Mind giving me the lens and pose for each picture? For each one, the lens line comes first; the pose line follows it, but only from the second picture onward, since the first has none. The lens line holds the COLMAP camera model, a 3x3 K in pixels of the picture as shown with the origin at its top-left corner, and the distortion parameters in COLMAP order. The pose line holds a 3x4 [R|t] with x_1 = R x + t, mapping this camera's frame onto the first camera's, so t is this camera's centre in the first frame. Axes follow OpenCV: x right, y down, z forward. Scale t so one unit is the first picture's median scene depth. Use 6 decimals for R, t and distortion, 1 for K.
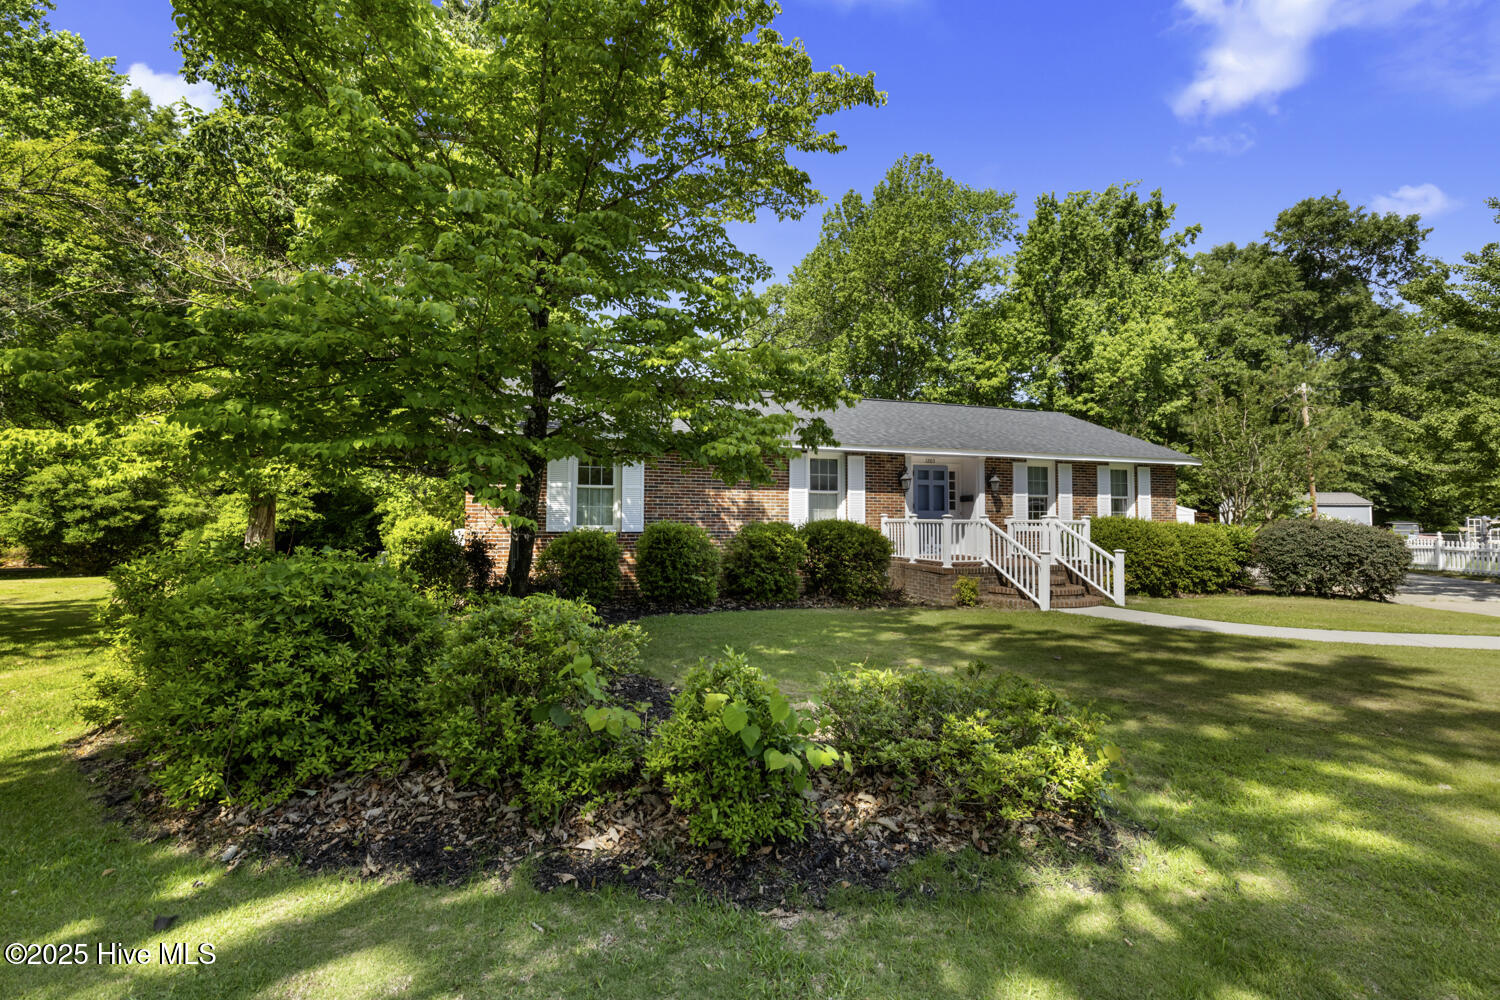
lens RADIAL K [[668.8, 0, 753.8], [0, 668.8, 498.3], [0, 0, 1]] dist [0.001071, -0.000935]
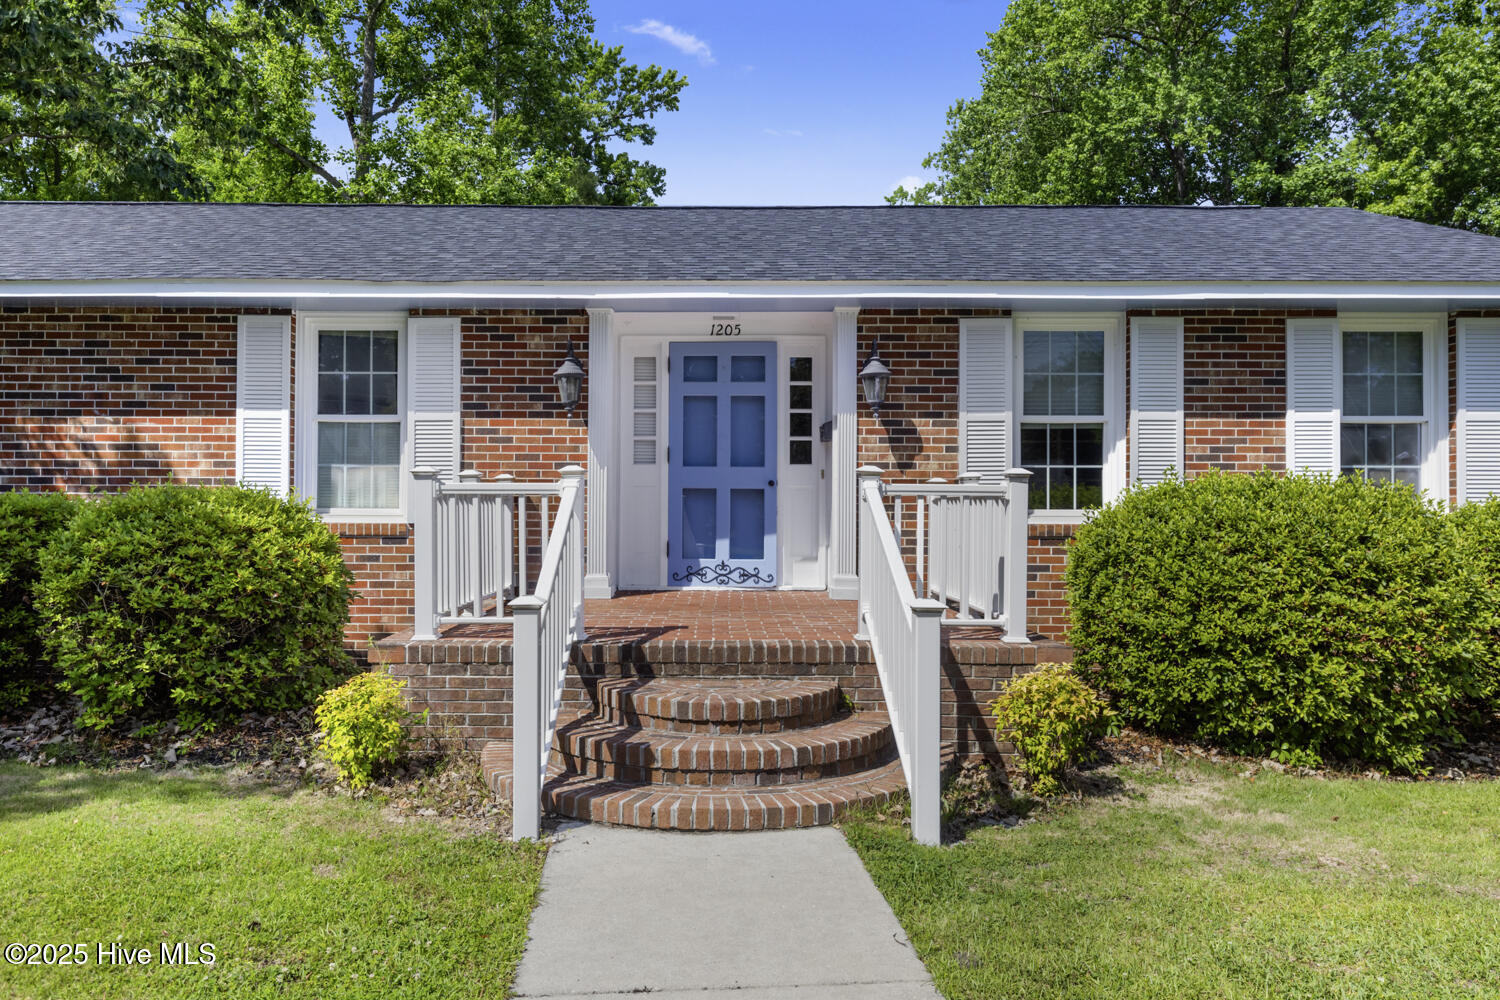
lens RADIAL K [[1030.2, 0, 728.7], [0, 1030.2, 520.2], [0, 0, 1]] dist [-0.007663, -0.000062]
pose [[0.940394, 0.000721, -0.340086, 0.462292], [0.012526, 0.999246, 0.036755, 0.026849], [0.339856, -0.038824, 0.939676, 0.485318]]
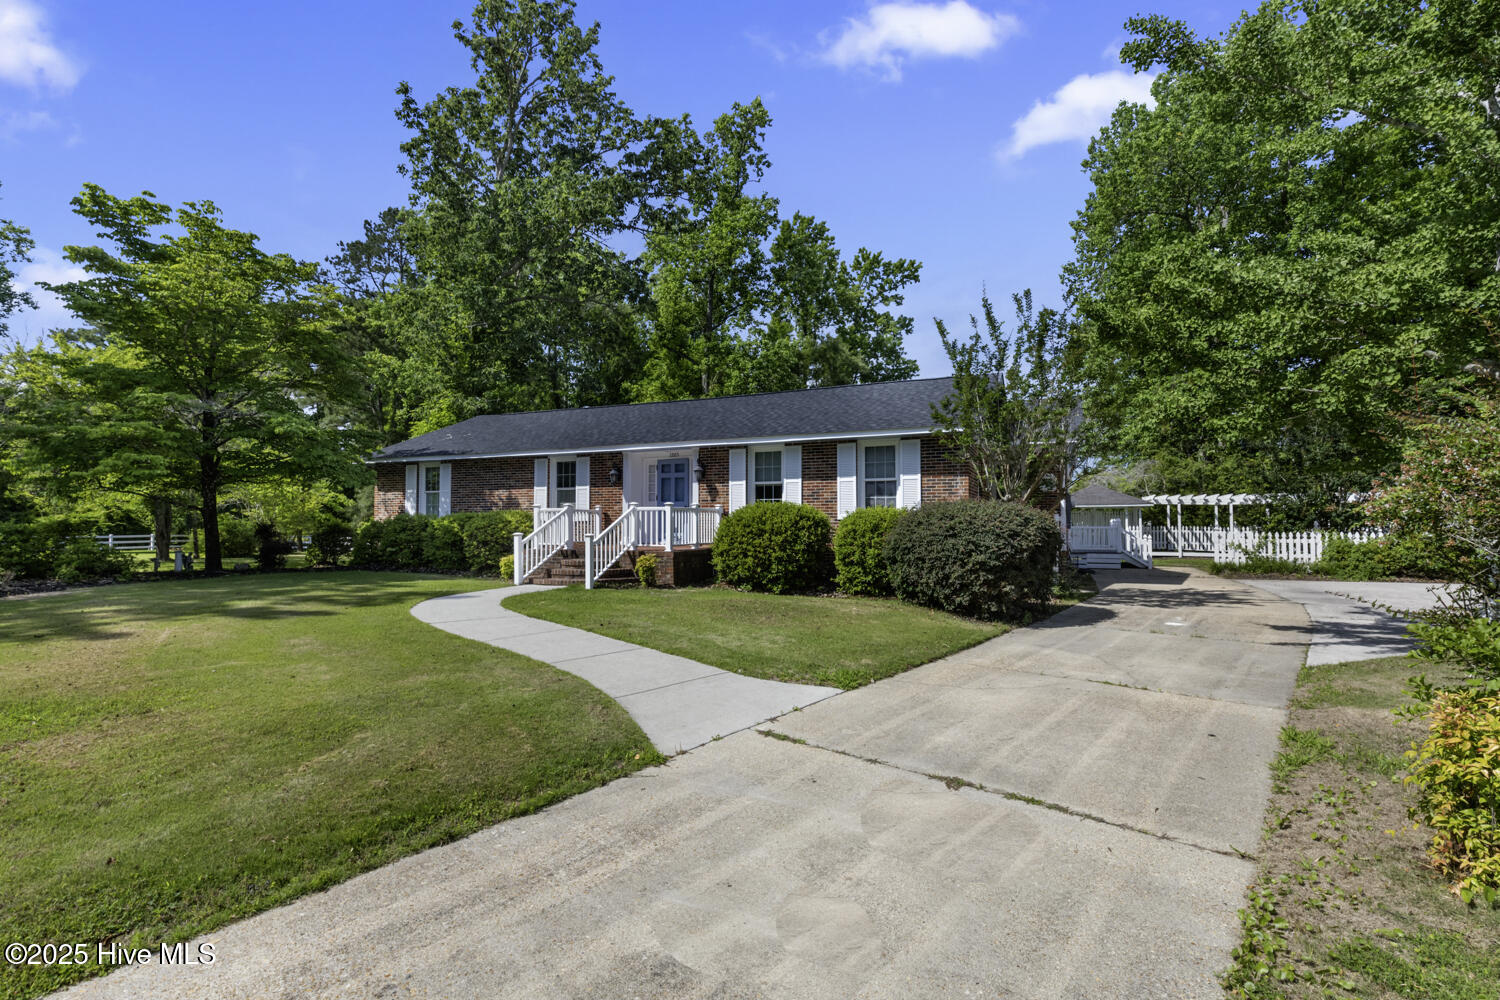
lens RADIAL K [[668.8, 0, 753.8], [0, 668.8, 498.3], [0, 0, 1]] dist [0.001071, -0.000935]
pose [[0.735066, -0.034189, -0.677133, 1.093179], [0.026756, 0.999413, -0.021415, 0.040004], [0.677468, -0.002376, 0.735549, 0.311112]]
